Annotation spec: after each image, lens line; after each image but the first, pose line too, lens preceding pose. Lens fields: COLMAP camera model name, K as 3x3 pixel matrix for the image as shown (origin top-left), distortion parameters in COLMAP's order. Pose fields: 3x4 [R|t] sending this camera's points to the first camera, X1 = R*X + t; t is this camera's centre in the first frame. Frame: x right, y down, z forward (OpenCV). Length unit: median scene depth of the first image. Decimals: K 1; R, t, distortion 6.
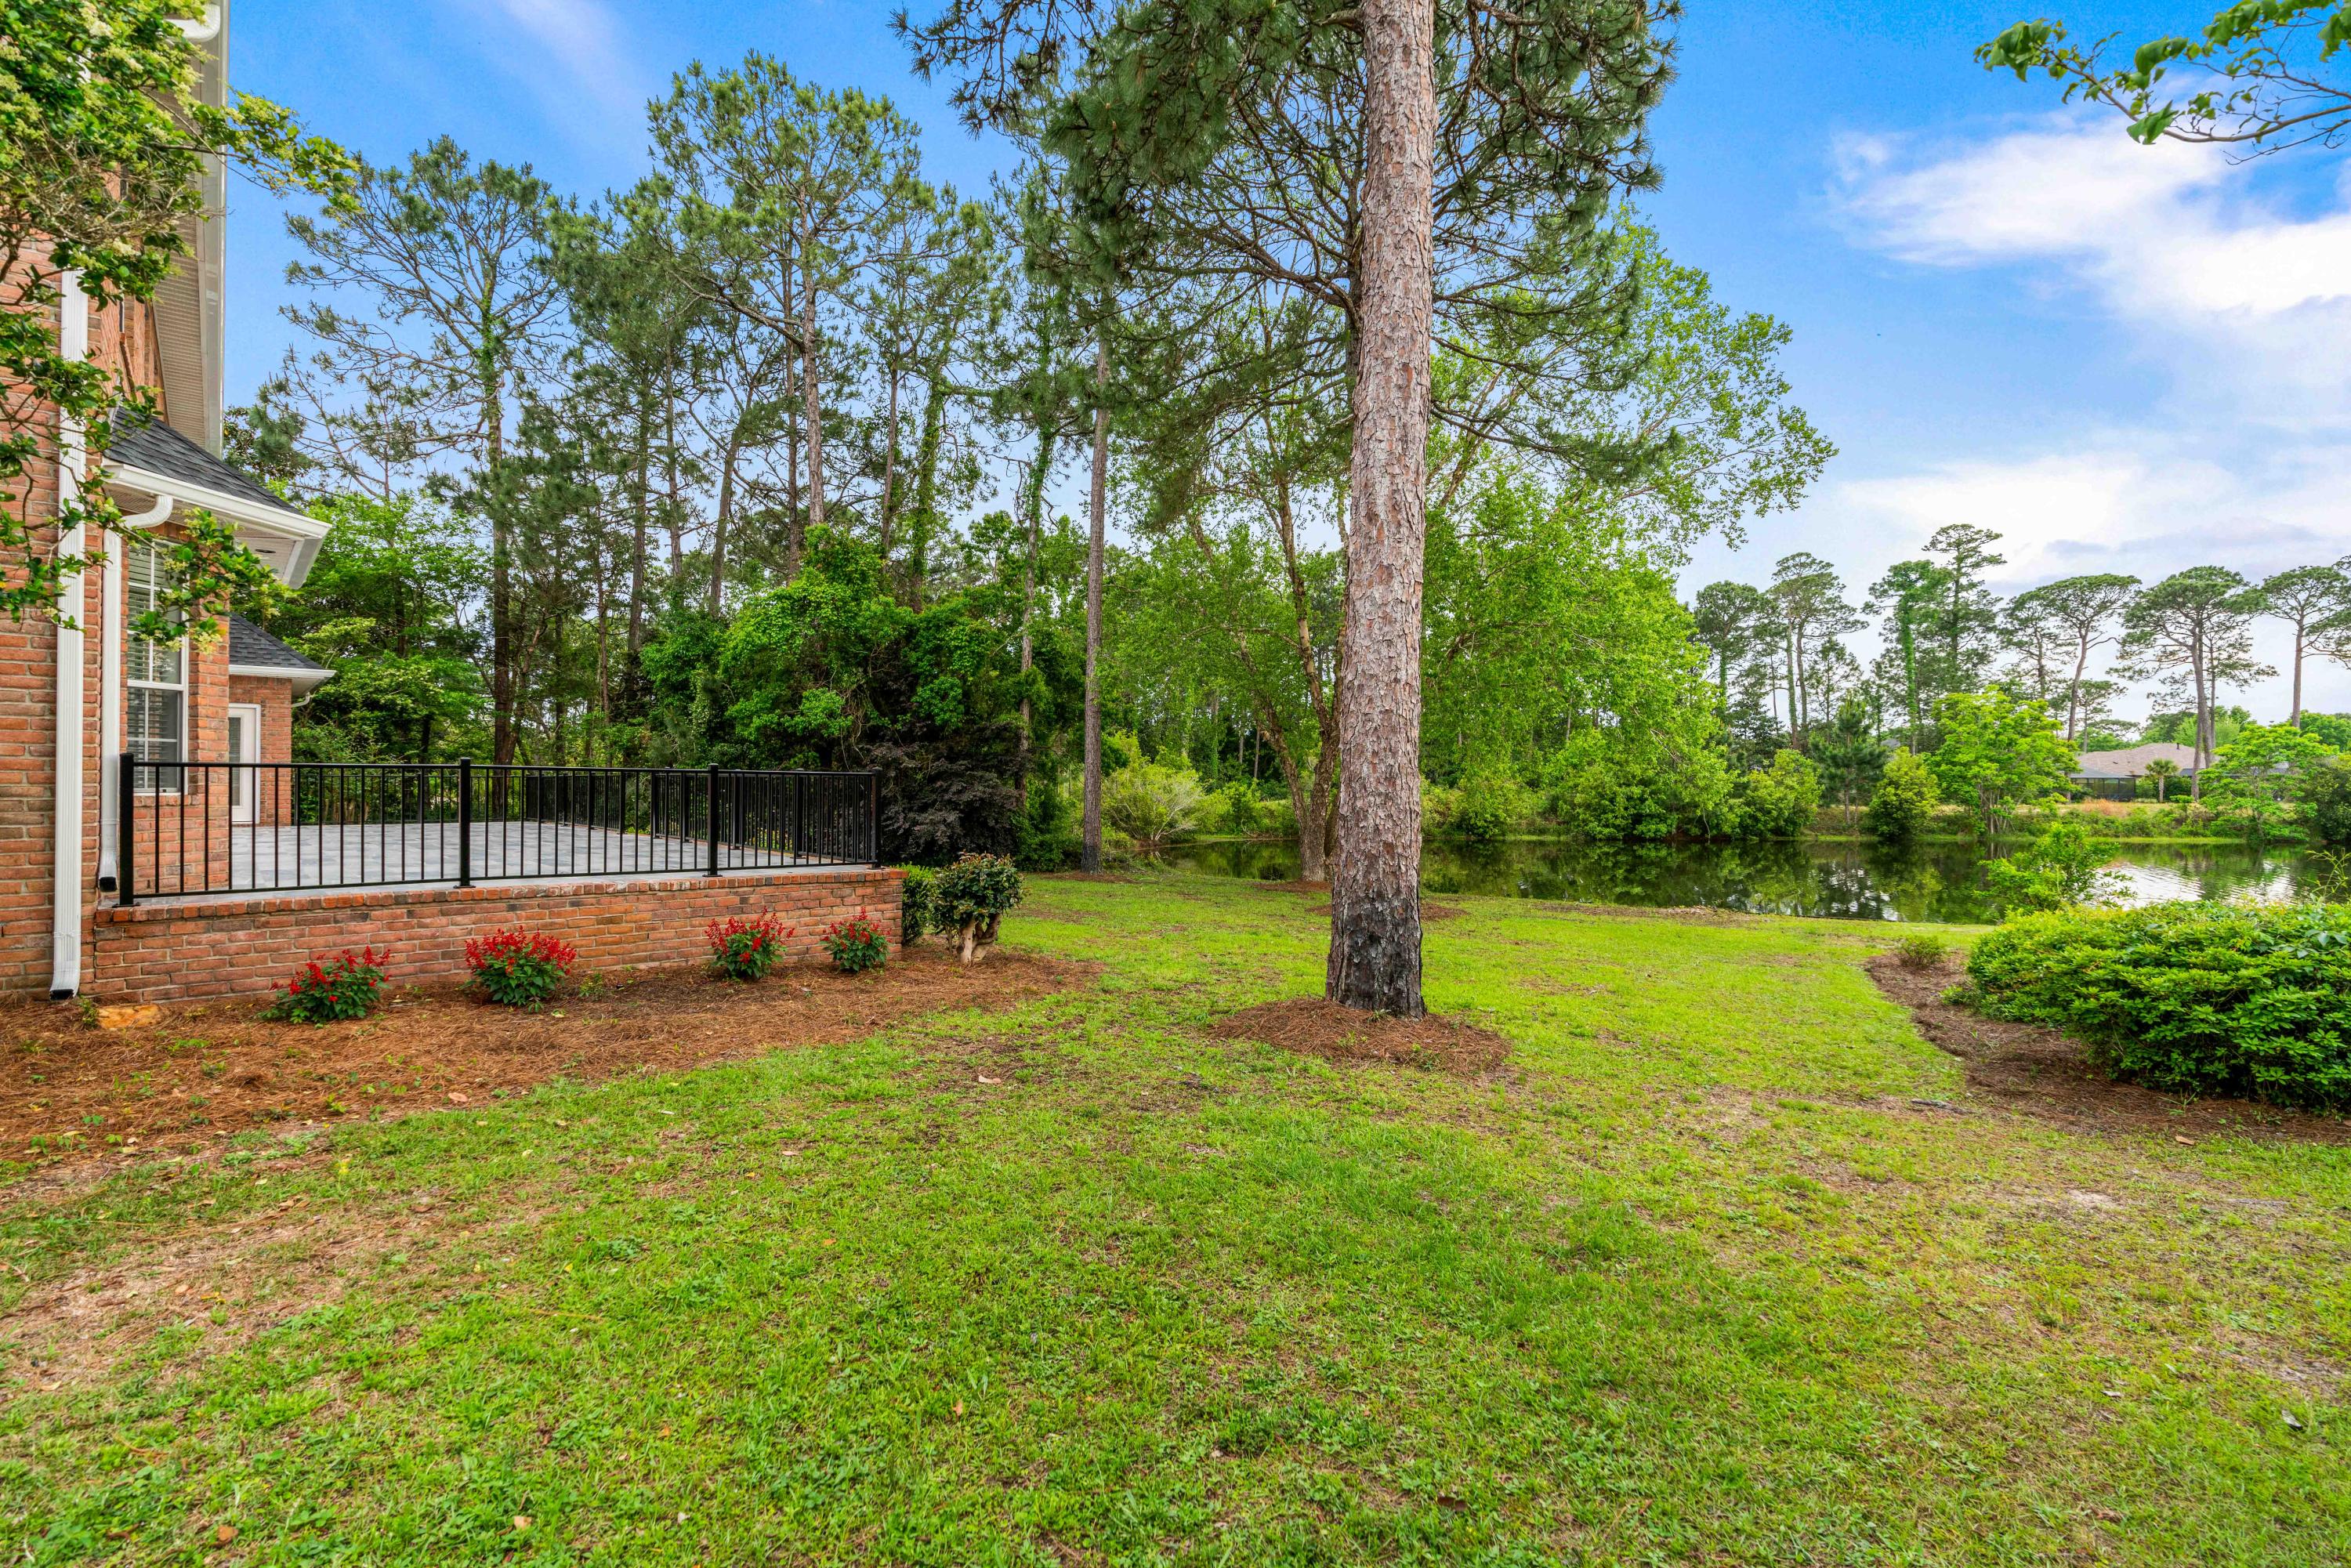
lens RADIAL K [[1085.9, 0, 1174.5], [0, 1085.9, 784.4], [0, 0, 1]] dist [-0.002670, 0.002854]
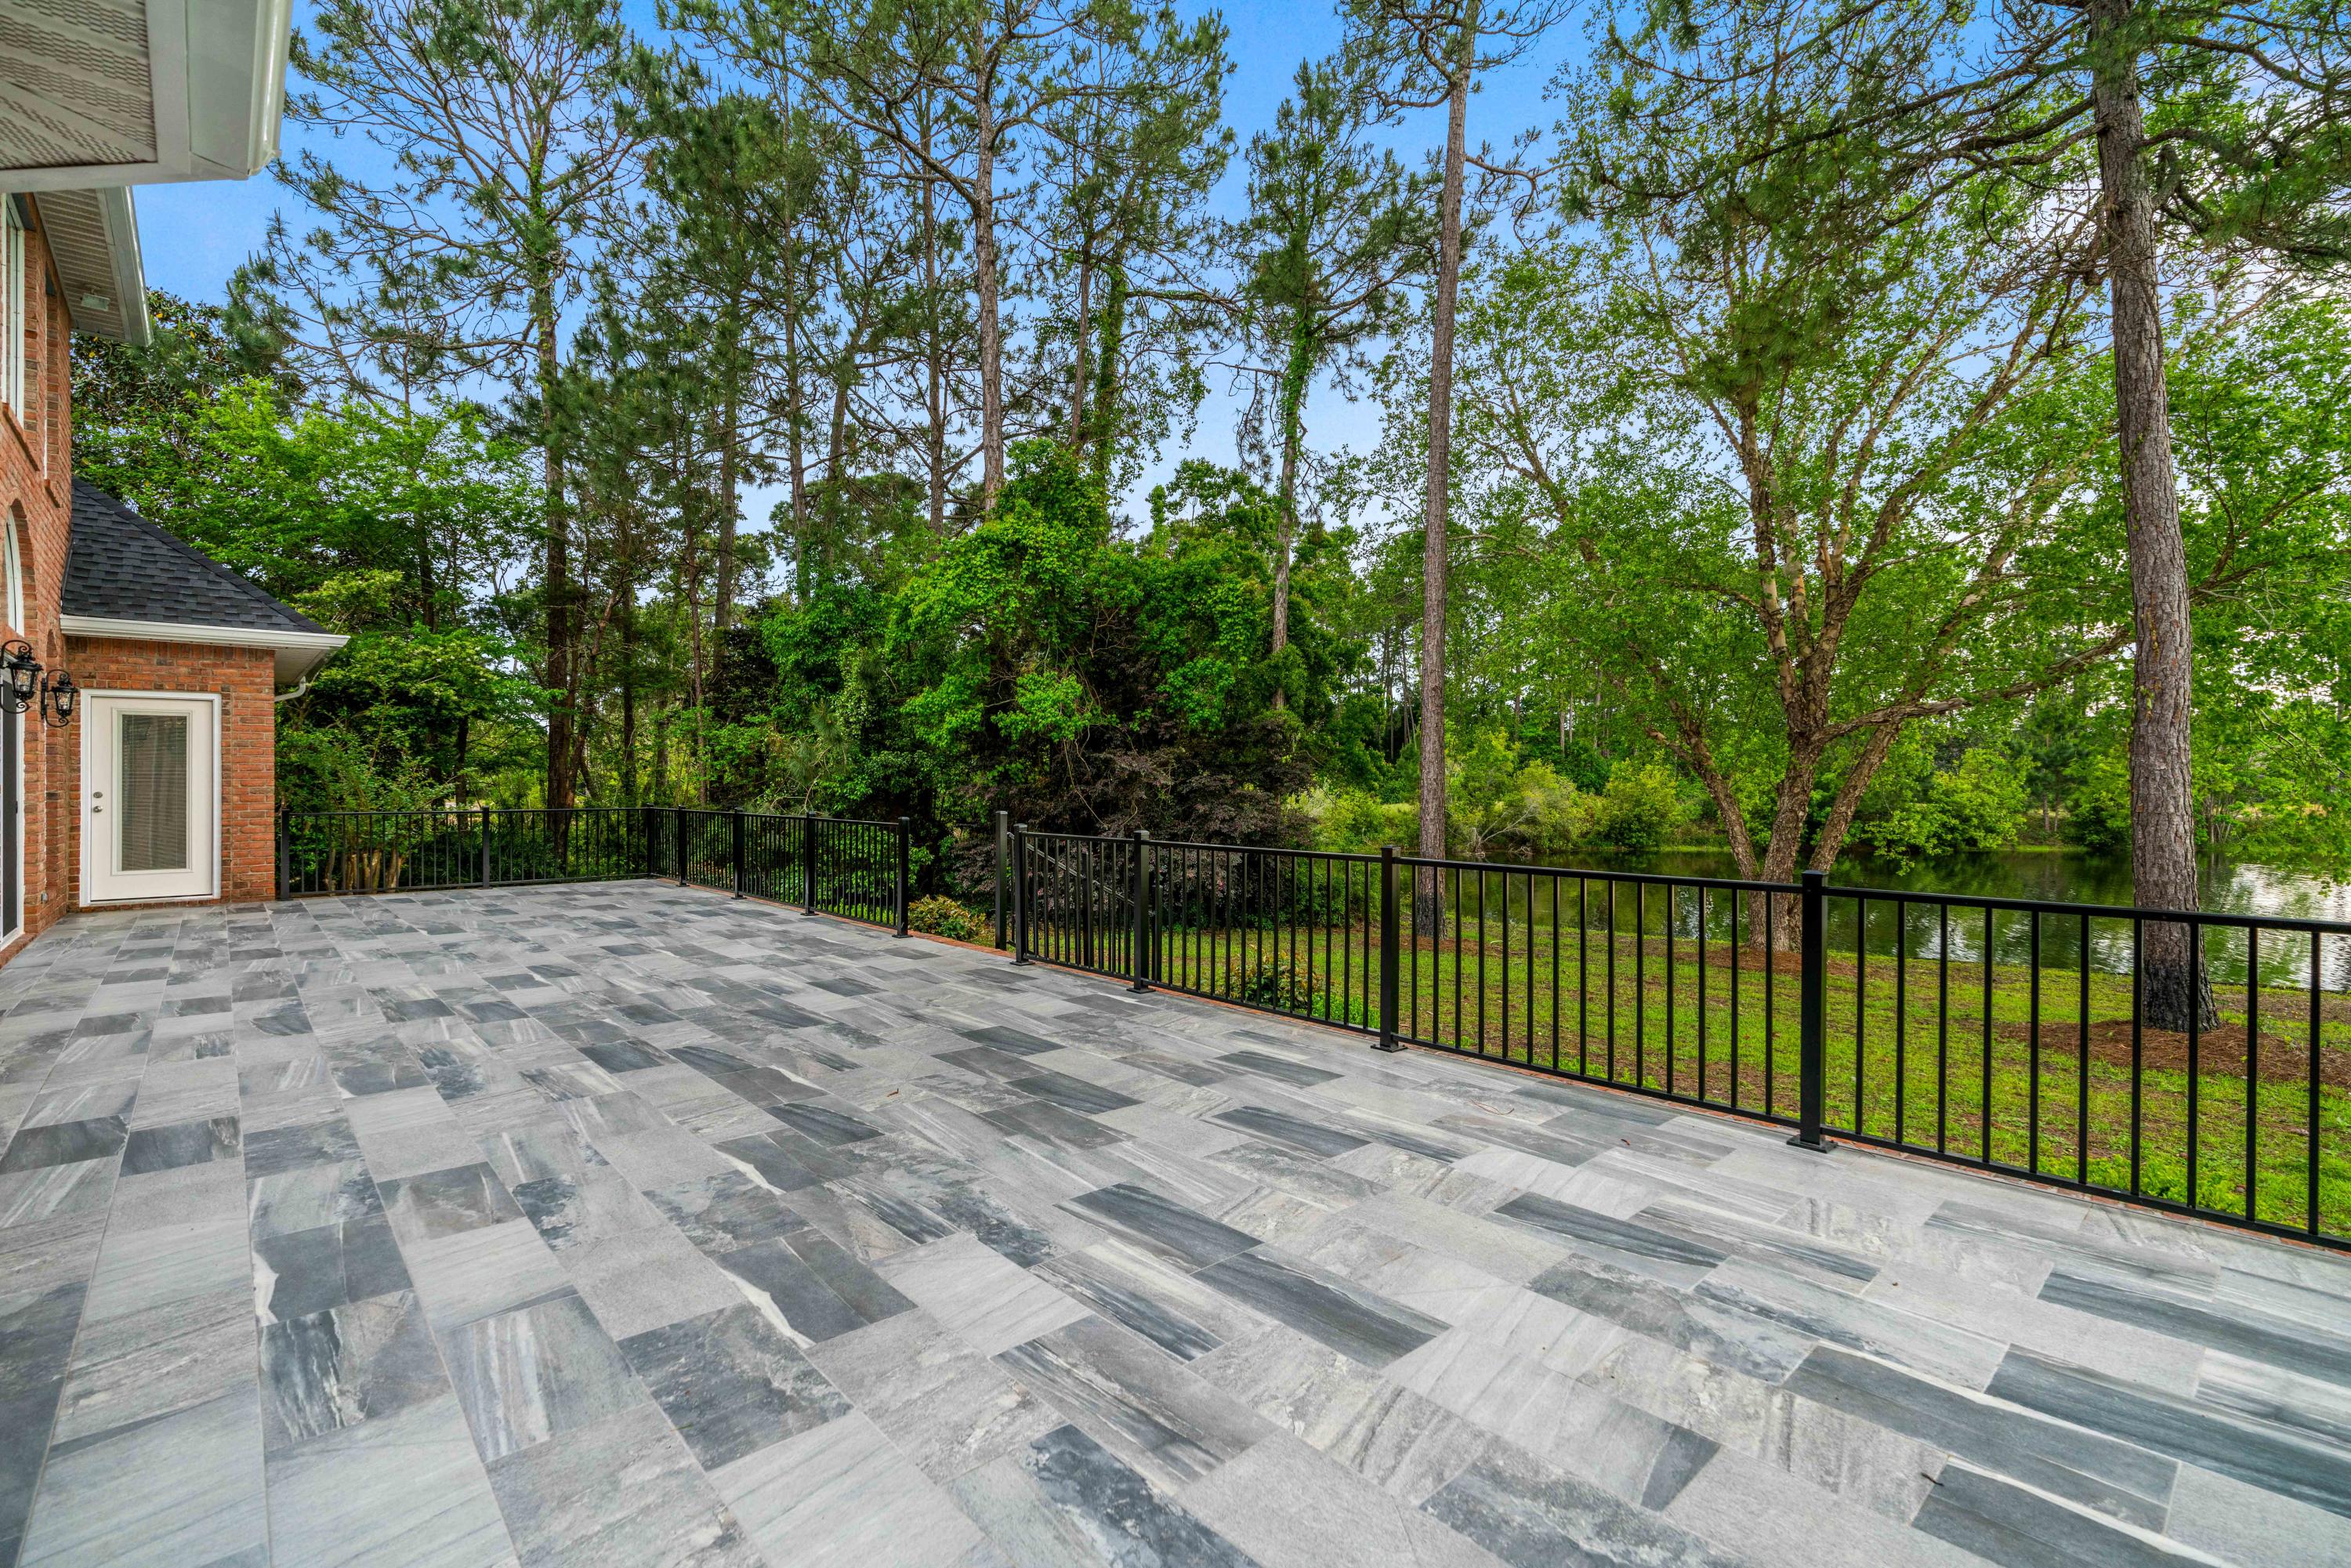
lens RADIAL K [[1085.9, 0, 1176.7], [0, 1085.9, 786.1], [0, 0, 1]] dist [-0.002670, 0.002854]
pose [[0.999995, -0.002212, 0.002035, -0.178839], [0.002201, 0.999986, 0.004911, -0.014018], [-0.002046, -0.004906, 0.999986, 0.225583]]
